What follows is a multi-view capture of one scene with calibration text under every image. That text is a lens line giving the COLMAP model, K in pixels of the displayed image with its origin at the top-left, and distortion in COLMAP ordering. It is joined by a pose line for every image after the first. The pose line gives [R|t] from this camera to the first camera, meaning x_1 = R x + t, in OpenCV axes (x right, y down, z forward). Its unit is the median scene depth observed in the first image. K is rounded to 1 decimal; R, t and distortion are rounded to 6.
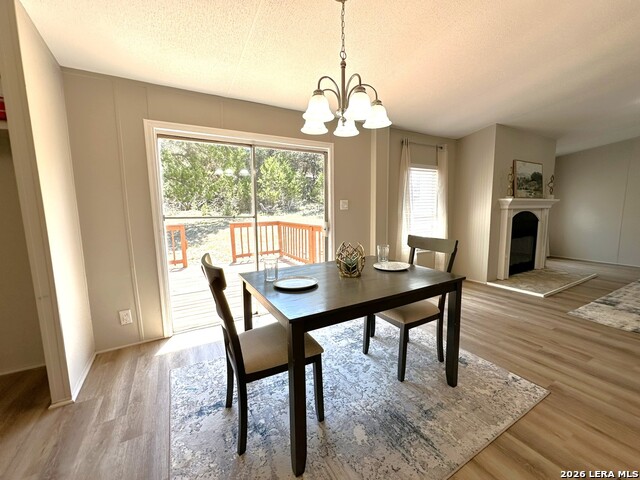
lens RADIAL K [[257.8, 0, 318.8], [0, 257.8, 237.7], [0, 0, 1]] dist [-0.003269, 0.000081]
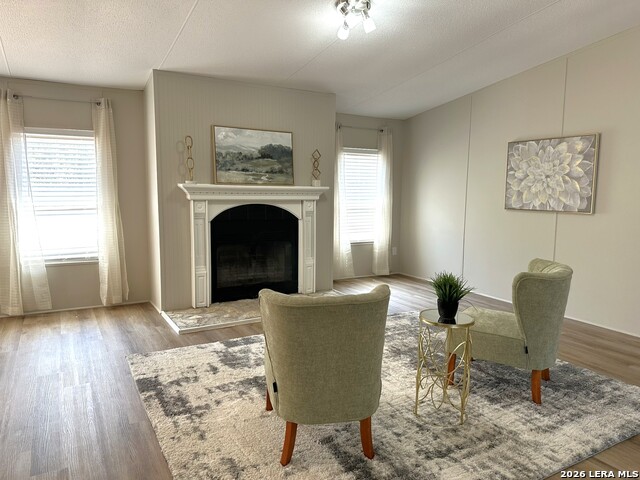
lens RADIAL K [[451.9, 0, 320.2], [0, 451.9, 239.7], [0, 0, 1]] dist [0.005927, 0.000773]
pose [[0.999695, 0.022913, 0.009242, 1.444474], [-0.022797, 0.999662, -0.012503, -0.006451], [-0.009525, 0.012288, 0.999879, -0.200757]]
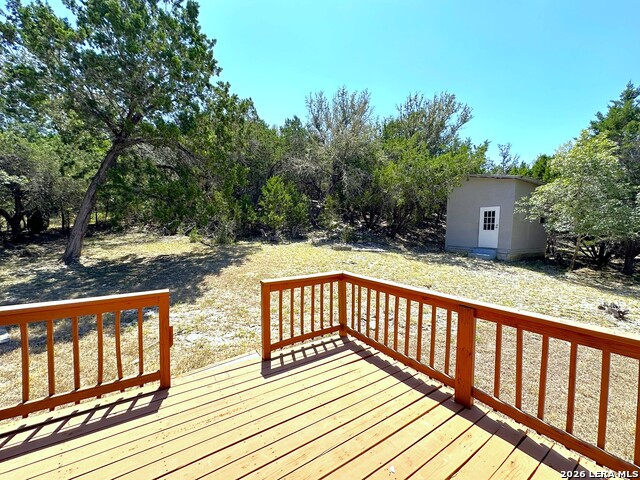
lens RADIAL K [[257.8, 0, 320.4], [0, 257.8, 240.3], [0, 0, 1]] dist [-0.003269, 0.000081]
pose [[0.998132, 0.022256, 0.056900, -0.076038], [-0.017546, 0.996480, -0.081975, -0.029348], [-0.058524, 0.080823, 0.995009, 0.140761]]
